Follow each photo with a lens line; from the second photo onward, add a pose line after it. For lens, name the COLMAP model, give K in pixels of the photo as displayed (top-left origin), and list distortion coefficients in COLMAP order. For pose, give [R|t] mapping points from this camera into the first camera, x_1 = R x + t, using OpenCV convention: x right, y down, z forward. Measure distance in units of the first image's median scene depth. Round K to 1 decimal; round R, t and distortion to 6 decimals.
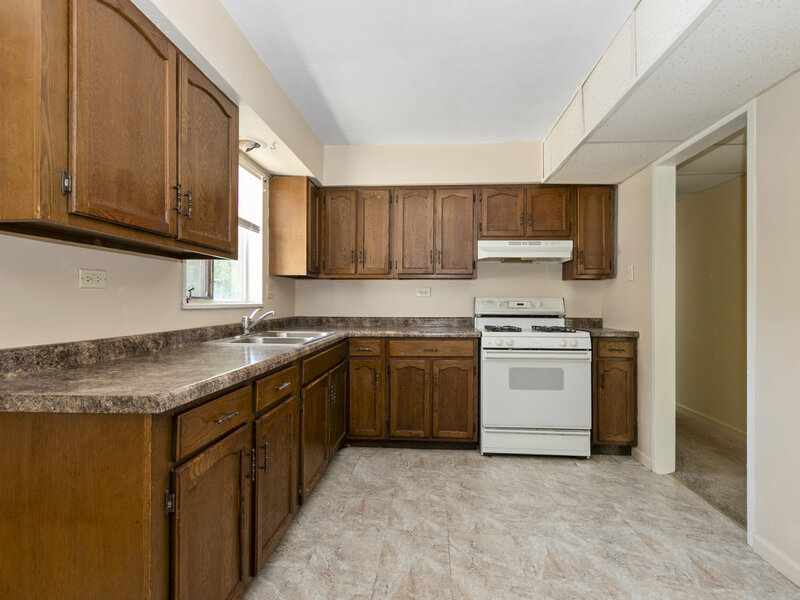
lens RADIAL K [[397.4, 0, 403.9], [0, 397.4, 299.9], [0, 0, 1]] dist [0.003320, 0.000477]
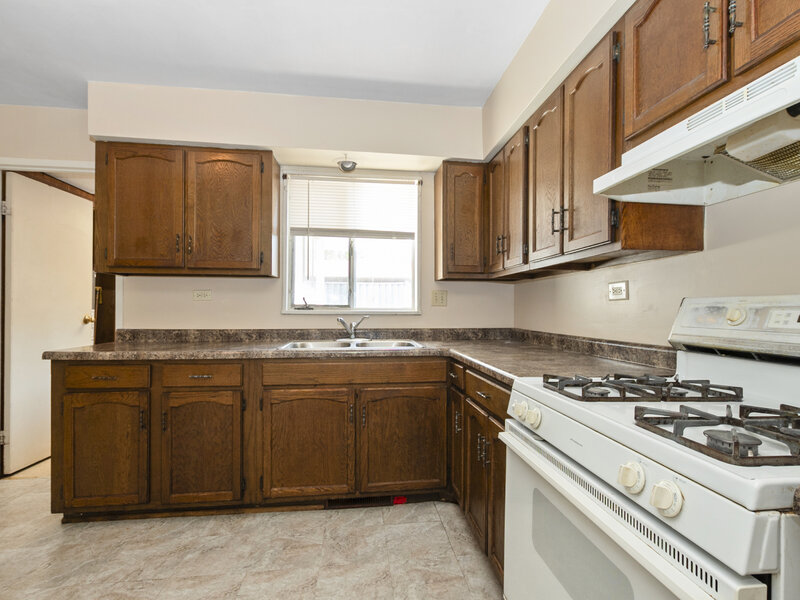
lens RADIAL K [[391.7, 0, 400.8], [0, 391.7, 308.5], [0, 0, 1]] dist [0.003048, 0.000261]
pose [[0.201790, -0.002643, -0.979425, 0.705076], [-0.001611, 0.999994, -0.003031, 0.006530], [0.979428, 0.002190, 0.201784, 0.949850]]
